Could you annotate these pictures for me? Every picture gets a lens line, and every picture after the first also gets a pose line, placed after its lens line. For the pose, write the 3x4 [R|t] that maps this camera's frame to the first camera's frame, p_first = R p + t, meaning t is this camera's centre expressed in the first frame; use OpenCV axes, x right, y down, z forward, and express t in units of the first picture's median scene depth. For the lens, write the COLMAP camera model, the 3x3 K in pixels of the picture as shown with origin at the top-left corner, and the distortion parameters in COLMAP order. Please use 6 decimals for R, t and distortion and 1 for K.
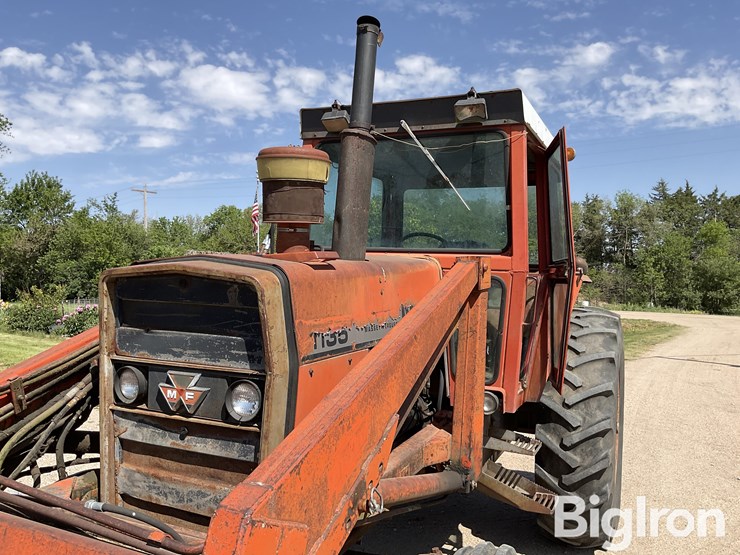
lens RADIAL K [[615.7, 0, 364.8], [0, 615.7, 273.9], [0, 0, 1]] dist [0.080987, -0.146432]
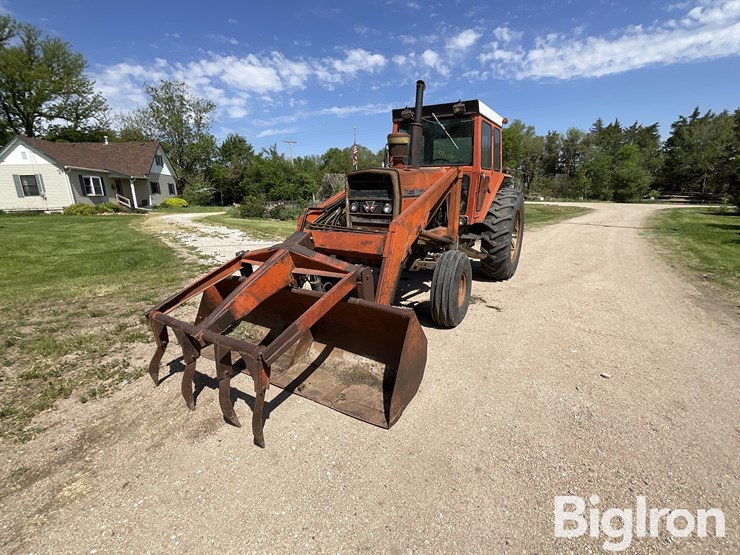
lens RADIAL K [[346.0, 0, 366.0], [0, 346.0, 276.1], [0, 0, 1]] dist [0.003428, 0.000180]
pose [[0.991440, 0.001038, -0.130561, -0.023729], [0.031537, 0.968455, 0.247183, 0.039095], [0.126699, -0.249185, 0.960132, -0.532030]]
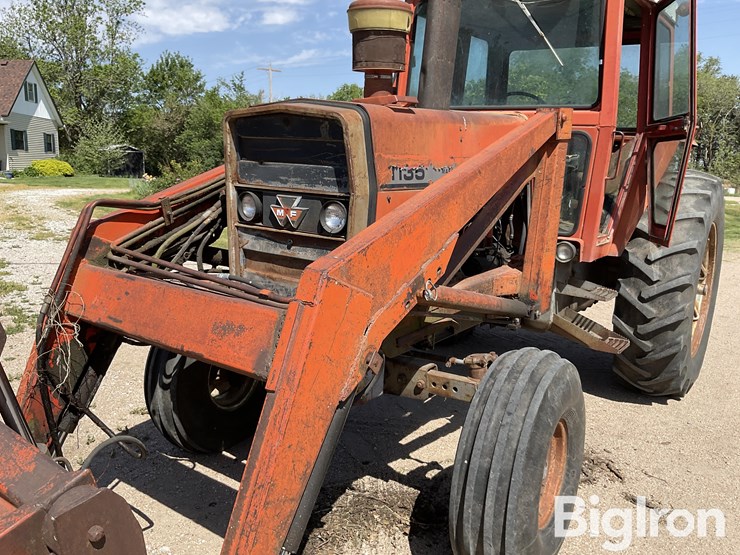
lens RADIAL K [[615.7, 0, 366.6], [0, 615.7, 276.2], [0, 0, 1]] dist [0.080987, -0.146432]
pose [[0.981777, 0.046020, -0.184383, 0.049762], [-0.010298, 0.981694, 0.190188, 0.039257], [0.189760, -0.184824, 0.964278, -0.101107]]
